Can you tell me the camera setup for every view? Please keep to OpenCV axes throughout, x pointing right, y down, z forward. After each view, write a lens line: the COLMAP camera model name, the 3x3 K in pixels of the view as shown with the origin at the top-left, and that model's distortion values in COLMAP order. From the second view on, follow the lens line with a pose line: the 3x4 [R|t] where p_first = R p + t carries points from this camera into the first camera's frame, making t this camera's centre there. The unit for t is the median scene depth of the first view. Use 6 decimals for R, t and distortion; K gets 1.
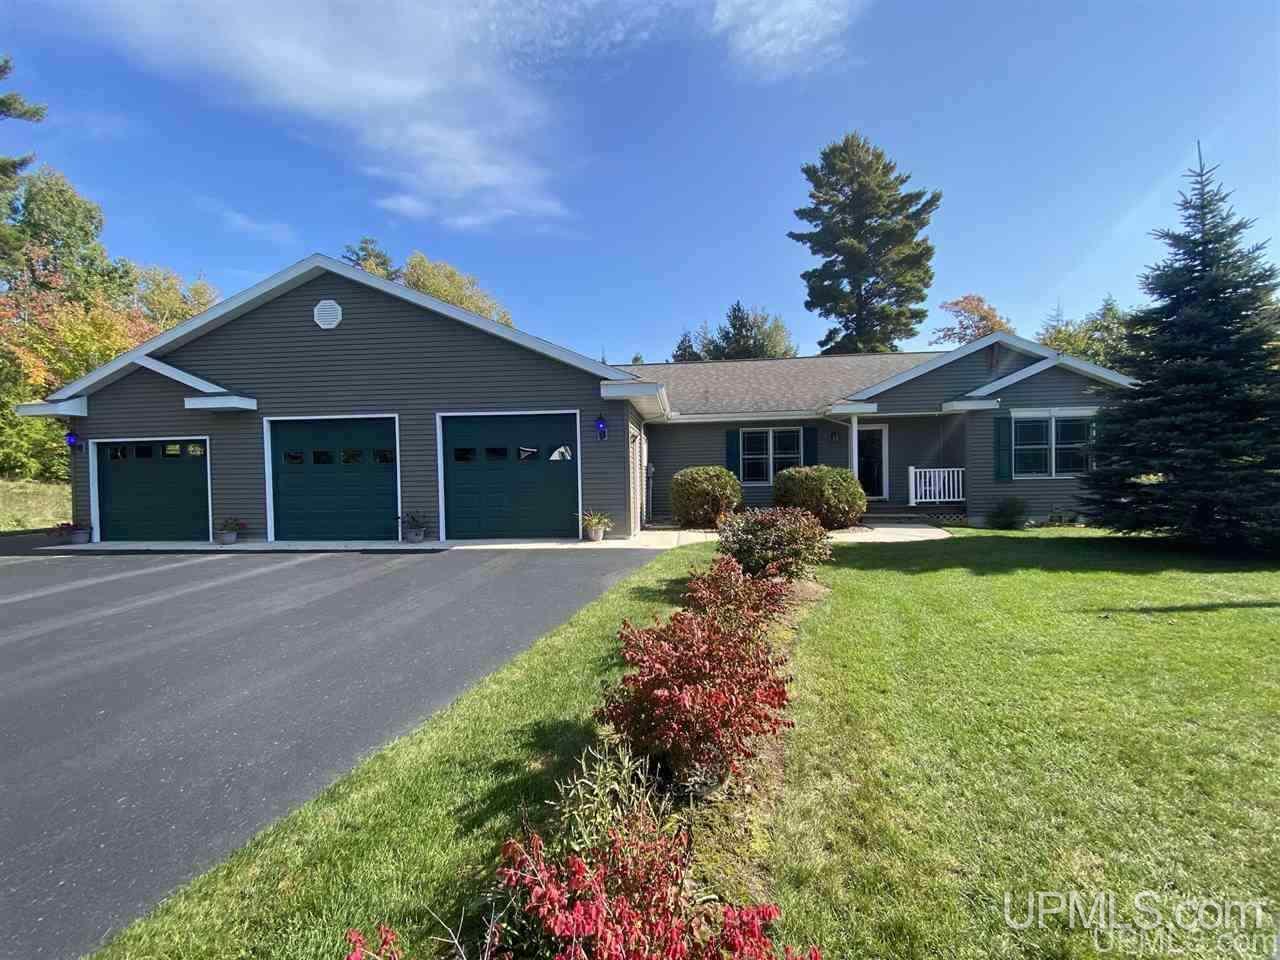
lens RADIAL K [[517.3, 0, 645.9], [0, 517.3, 484.1], [0, 0, 1]] dist [0.019778, -0.018967]
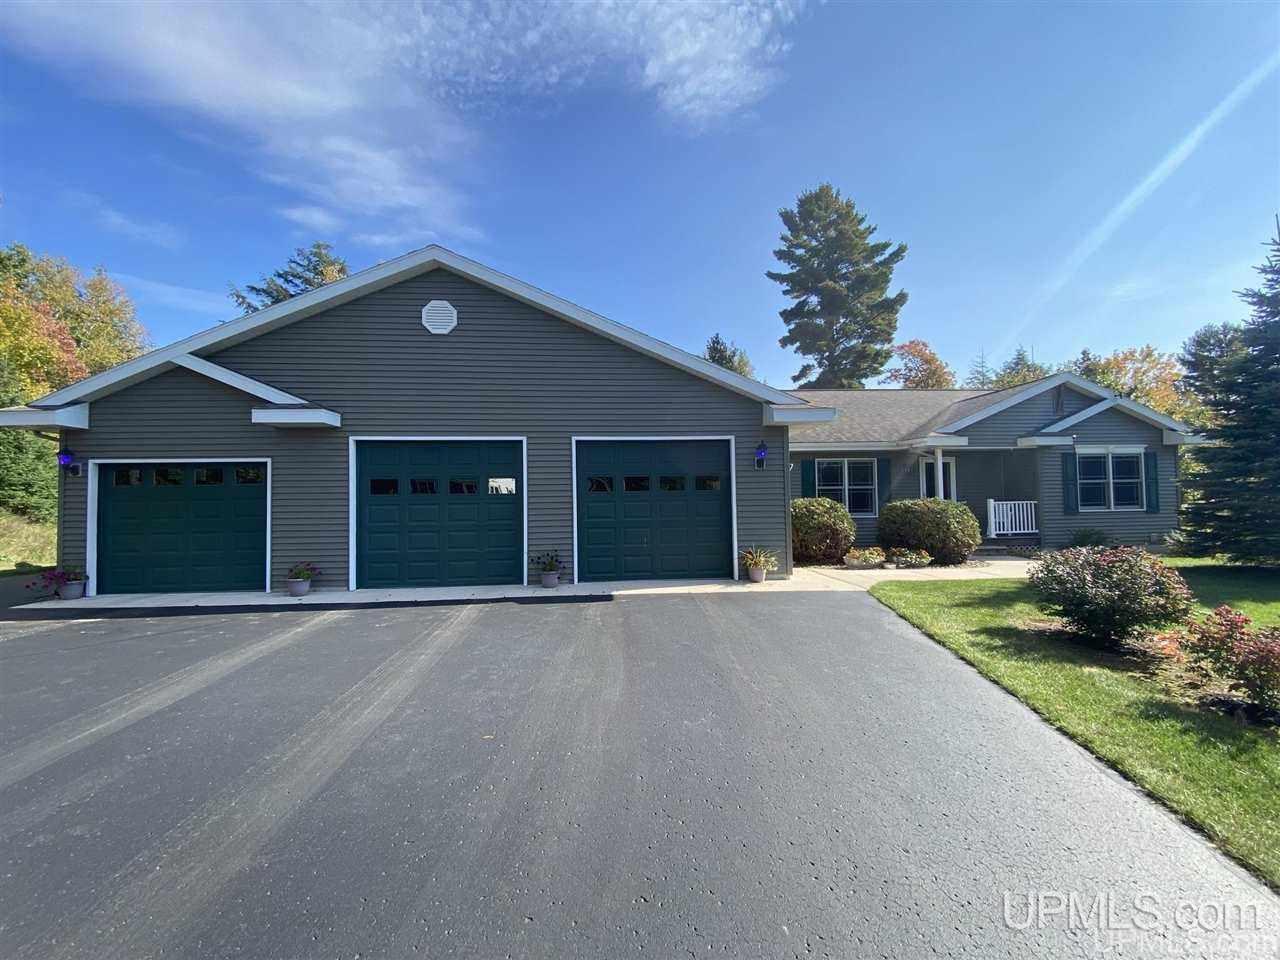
lens RADIAL K [[515.7, 0, 644.5], [0, 515.7, 478.4], [0, 0, 1]] dist [0.016301, -0.018447]
pose [[0.987756, 0.010624, 0.155646, -0.291309], [-0.000468, 0.997876, -0.065145, -0.007375], [-0.156008, 0.064274, 0.985662, 0.096367]]
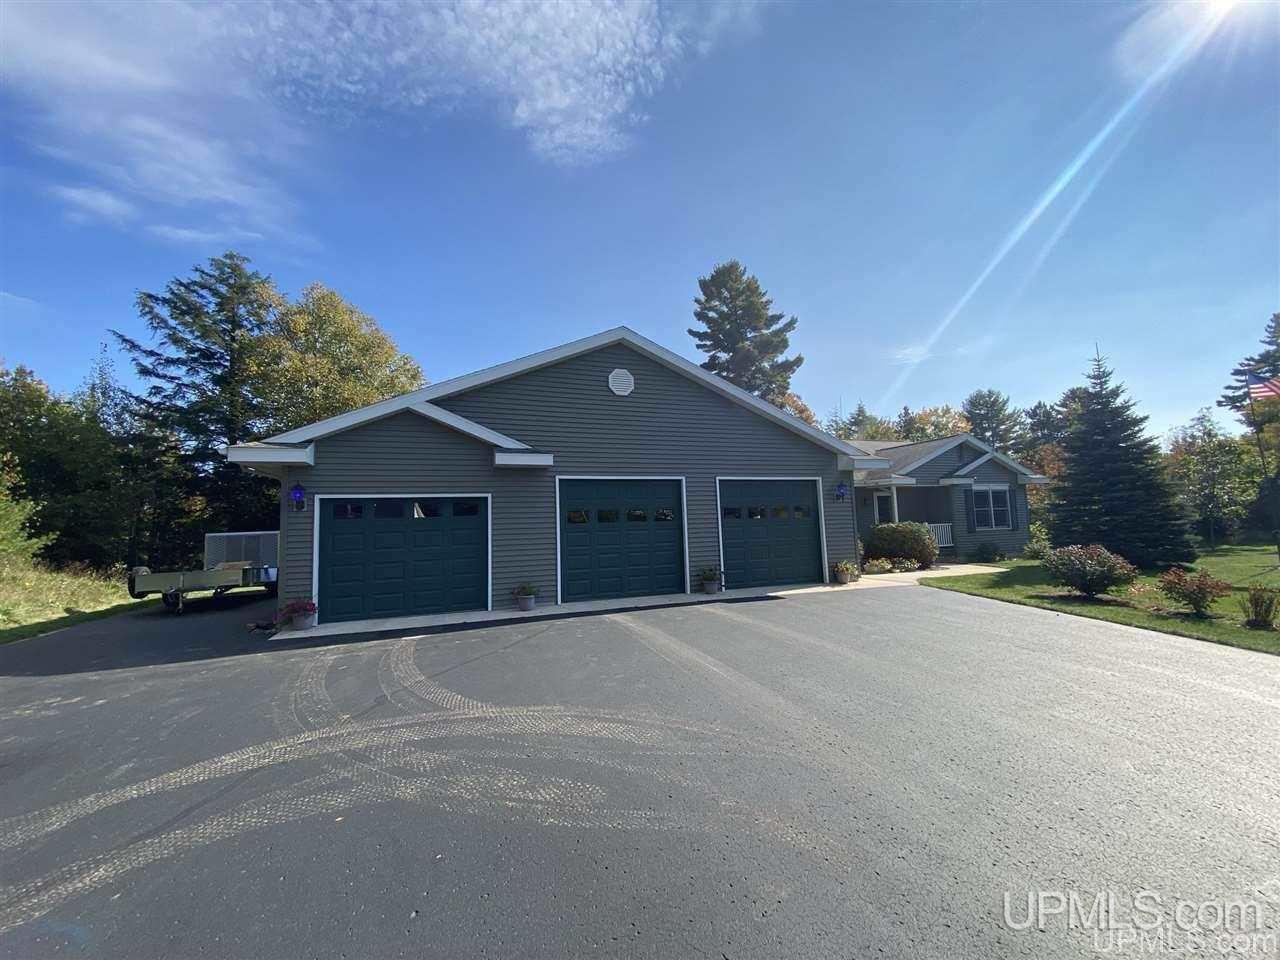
lens RADIAL K [[514.1, 0, 640.0], [0, 514.1, 480.0], [0, 0, 1]] dist [0.018383, -0.017331]
pose [[0.908102, 0.027671, 0.417835, -0.719856], [0.024874, 0.992488, -0.119786, 0.000077], [-0.418010, 0.119171, 0.900592, 0.043580]]
